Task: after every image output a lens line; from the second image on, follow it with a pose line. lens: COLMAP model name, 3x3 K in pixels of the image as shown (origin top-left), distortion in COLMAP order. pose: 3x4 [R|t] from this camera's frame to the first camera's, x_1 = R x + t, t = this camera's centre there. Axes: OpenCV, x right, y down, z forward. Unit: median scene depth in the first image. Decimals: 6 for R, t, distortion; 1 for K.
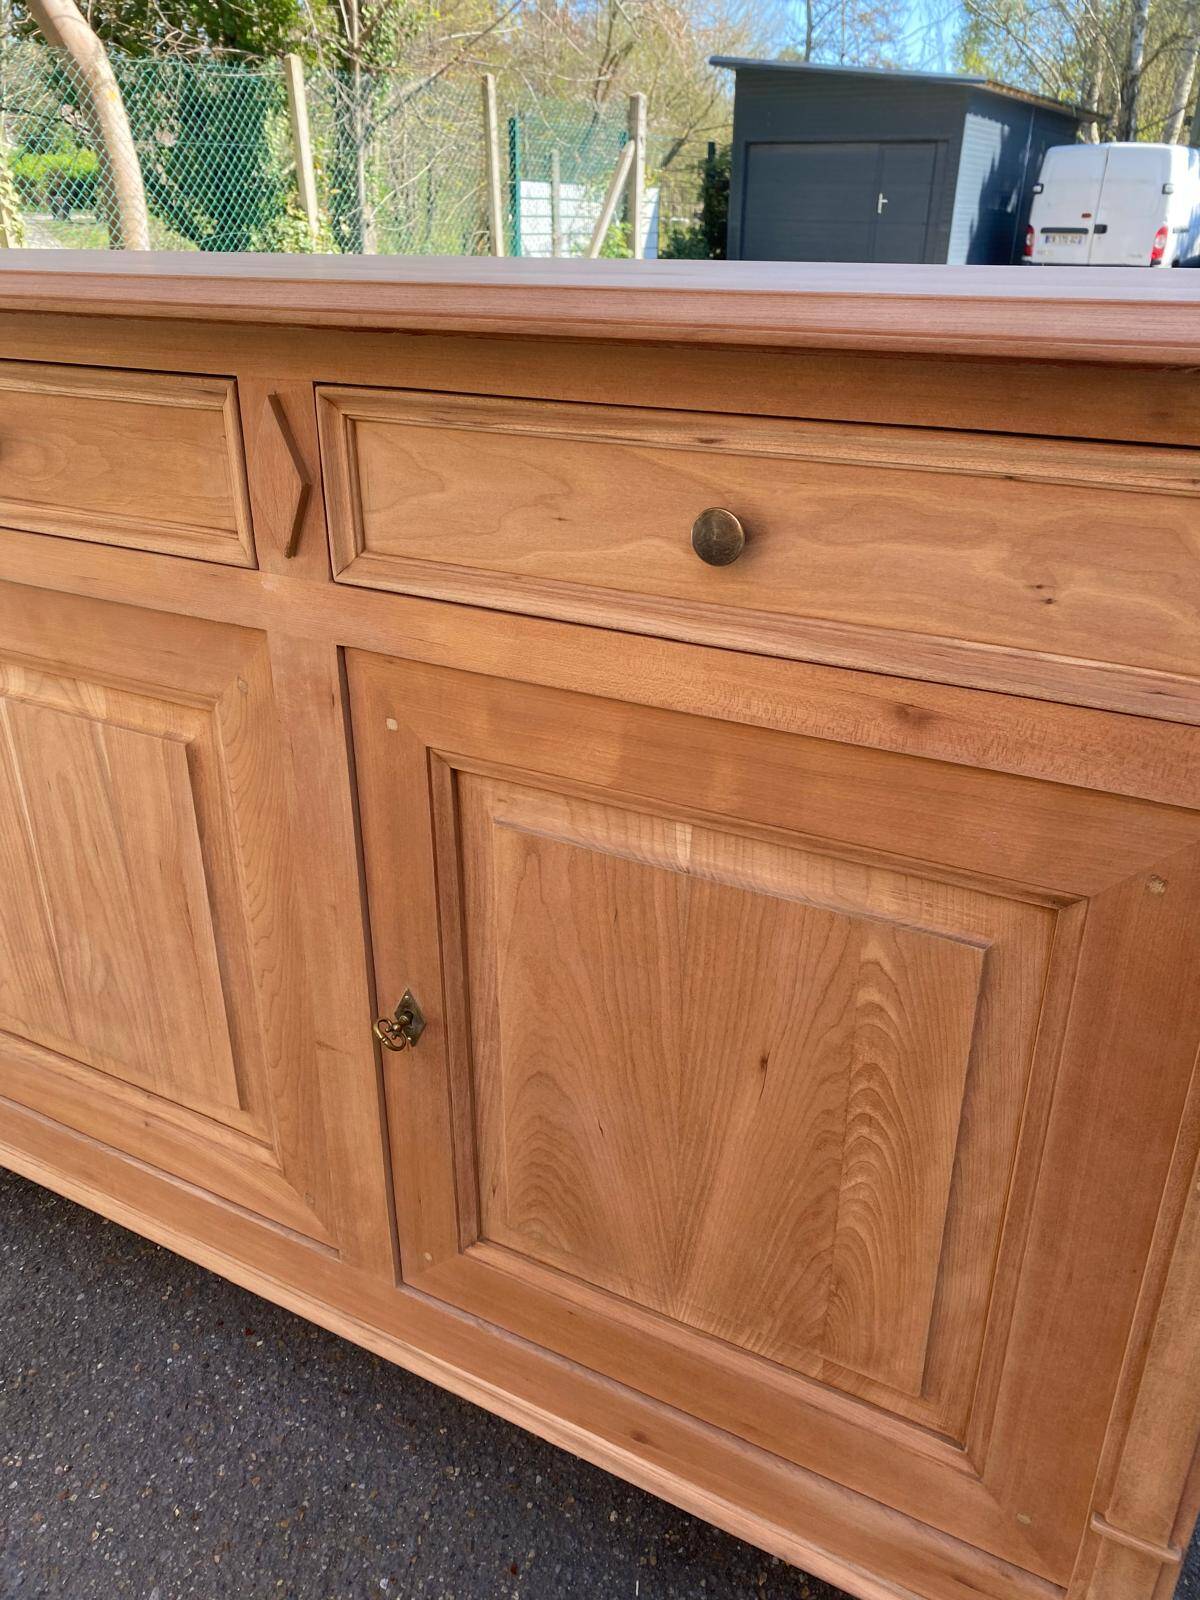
lens RADIAL K [[1224.4, 0, 620.9], [0, 1224.4, 794.3], [0, 0, 1]] dist [0.031990, -0.035035]
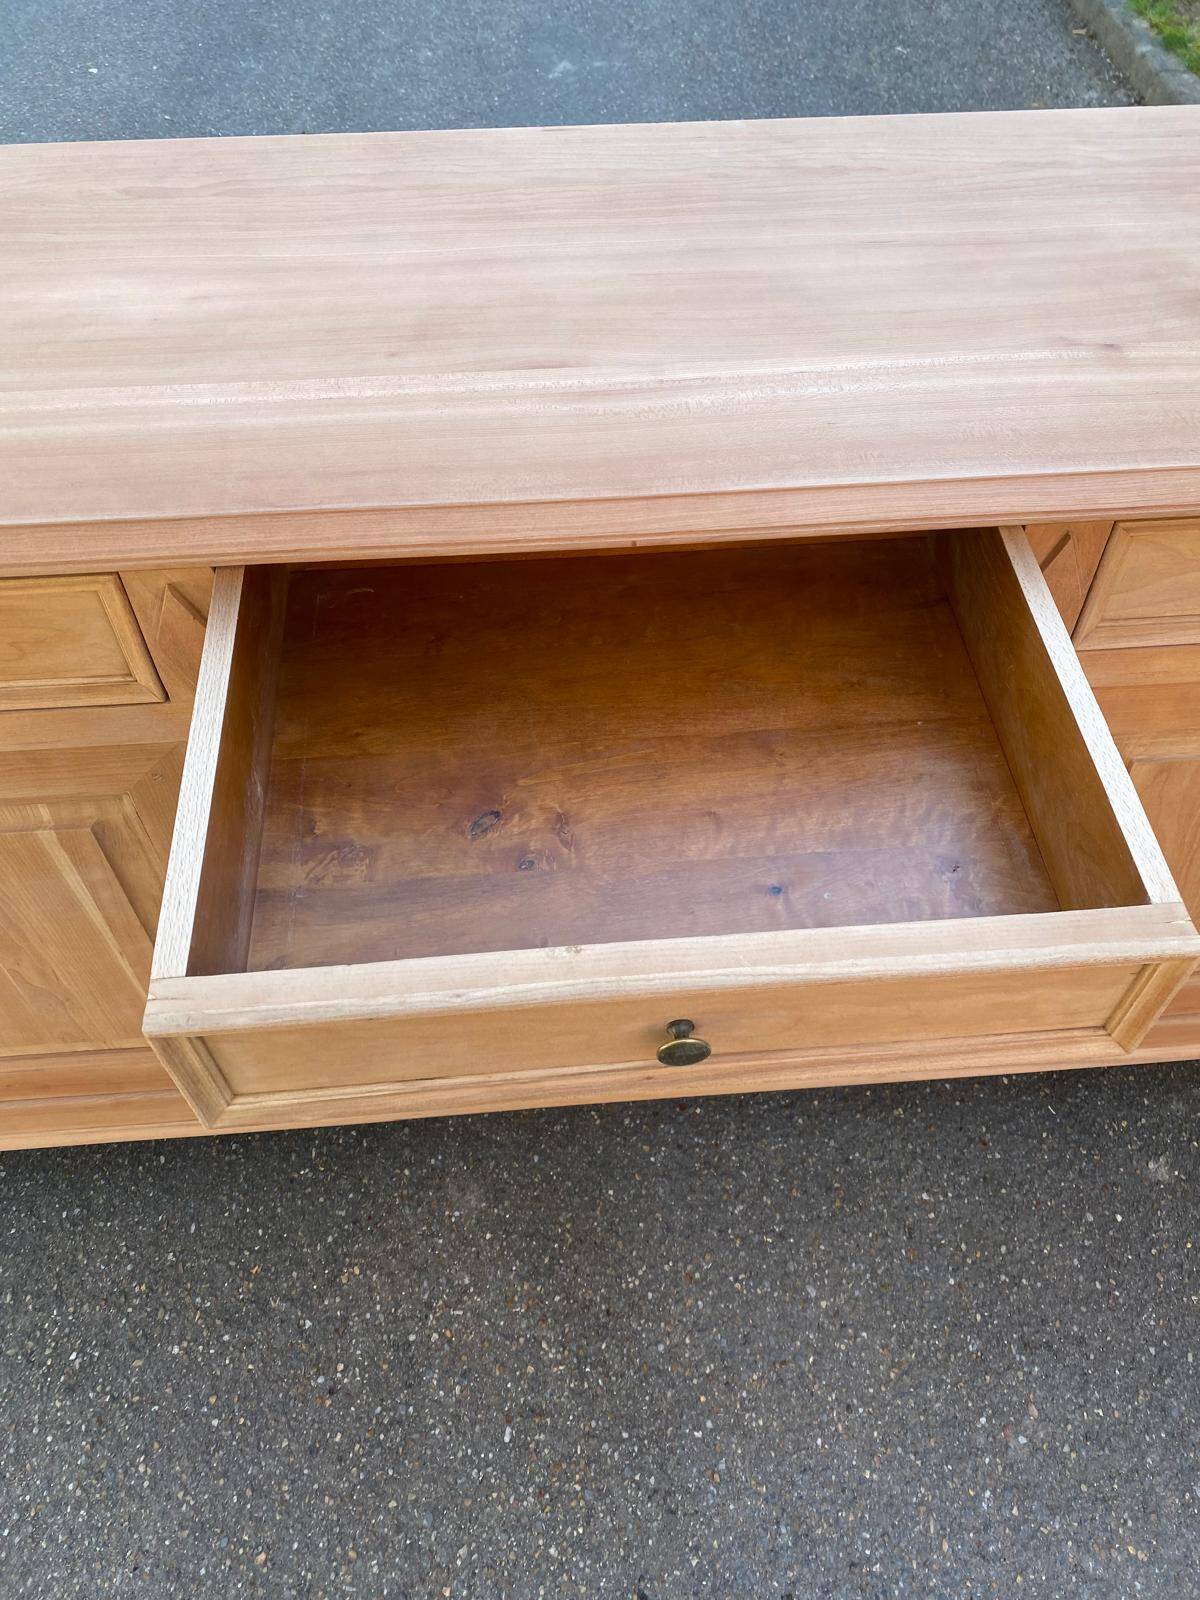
lens RADIAL K [[1224.4, 0, 619.8], [0, 1224.4, 813.9], [0, 0, 1]] dist [0.031990, -0.035035]
pose [[0.837045, -0.428303, 0.340458, -0.996621], [0.231643, 0.841153, 0.488675, -0.672220], [-0.495678, -0.330179, 0.803296, 0.198013]]
